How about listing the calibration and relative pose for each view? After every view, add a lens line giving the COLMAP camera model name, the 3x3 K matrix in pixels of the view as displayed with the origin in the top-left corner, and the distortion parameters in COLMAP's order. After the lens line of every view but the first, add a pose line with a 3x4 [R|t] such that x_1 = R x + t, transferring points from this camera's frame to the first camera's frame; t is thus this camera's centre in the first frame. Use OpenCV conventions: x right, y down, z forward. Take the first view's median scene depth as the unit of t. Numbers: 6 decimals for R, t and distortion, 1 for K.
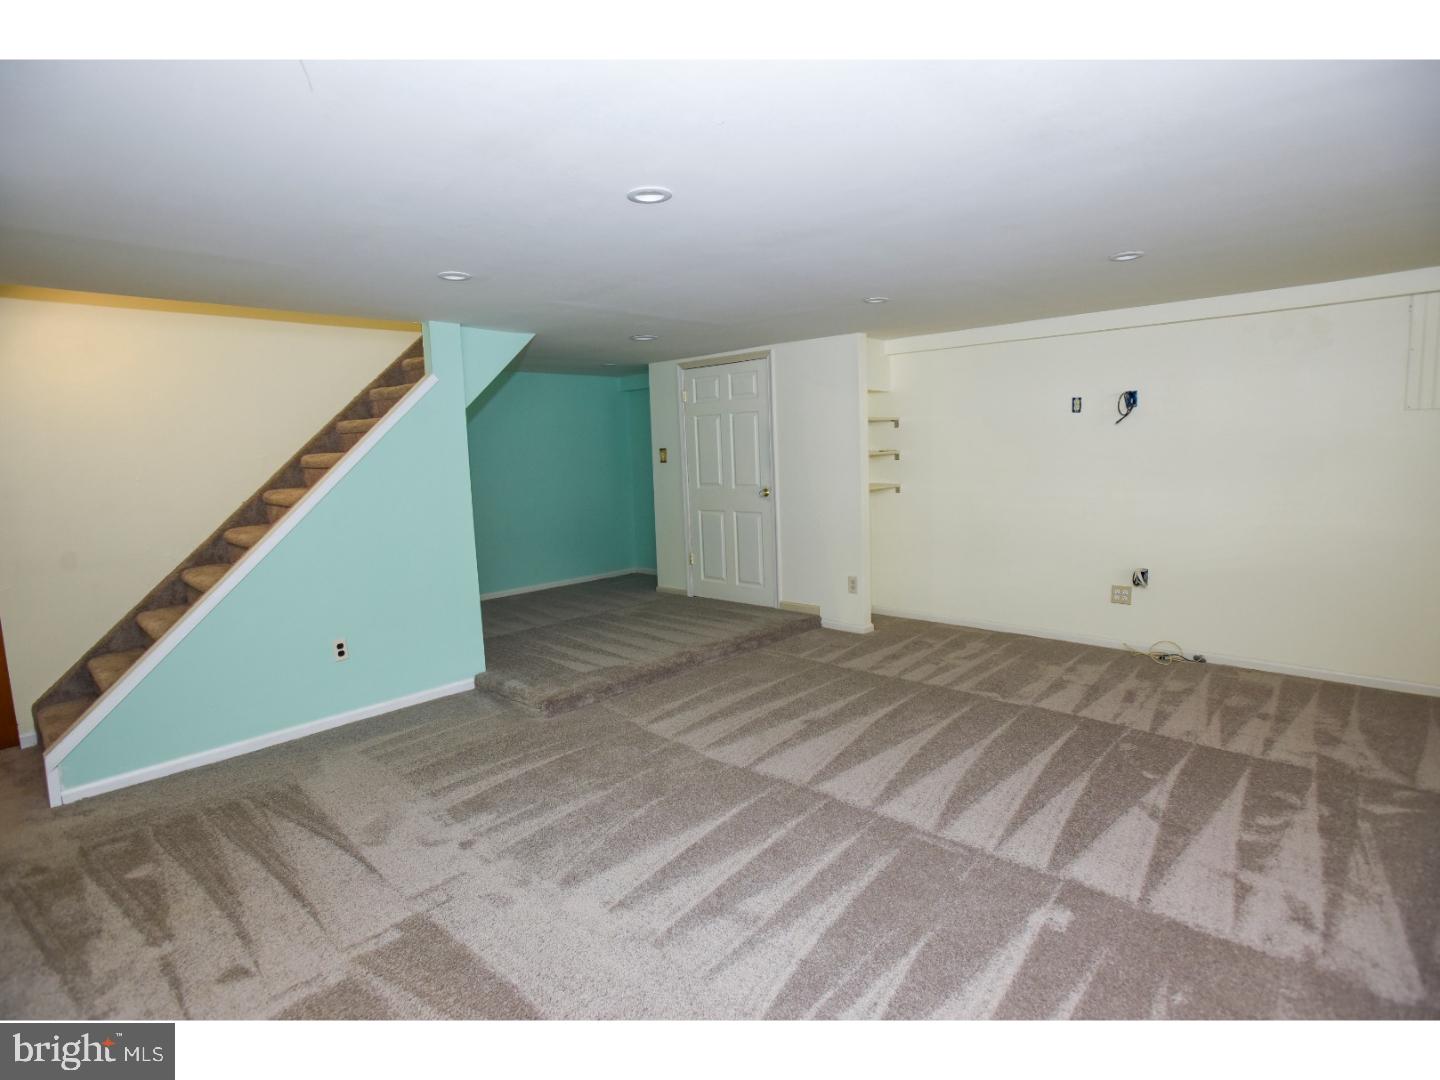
lens RADIAL K [[715.1, 0, 705.3], [0, 715.1, 535.0], [0, 0, 1]] dist [-0.069727, 0.027052]
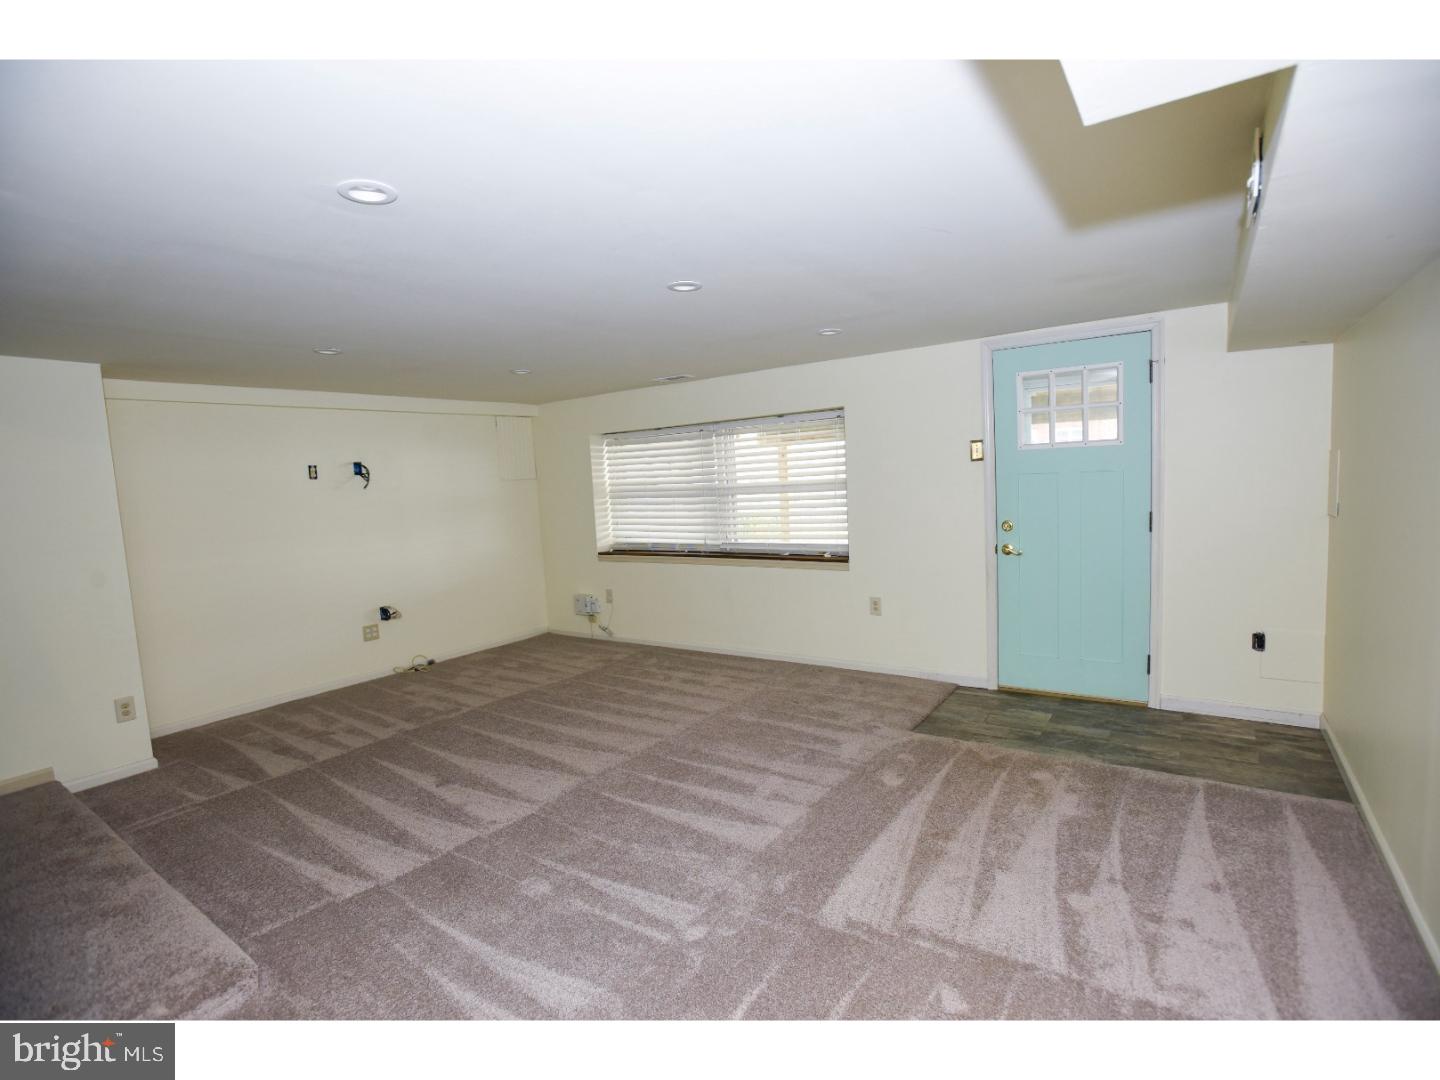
lens RADIAL K [[693.5, 0, 728.0], [0, 693.5, 543.6], [0, 0, 1]] dist [-0.064818, 0.024059]
pose [[-0.143526, -0.054383, 0.988151, -0.668731], [0.178371, 0.980716, 0.079881, -0.049551], [-0.973439, 0.187722, -0.131058, 0.576577]]
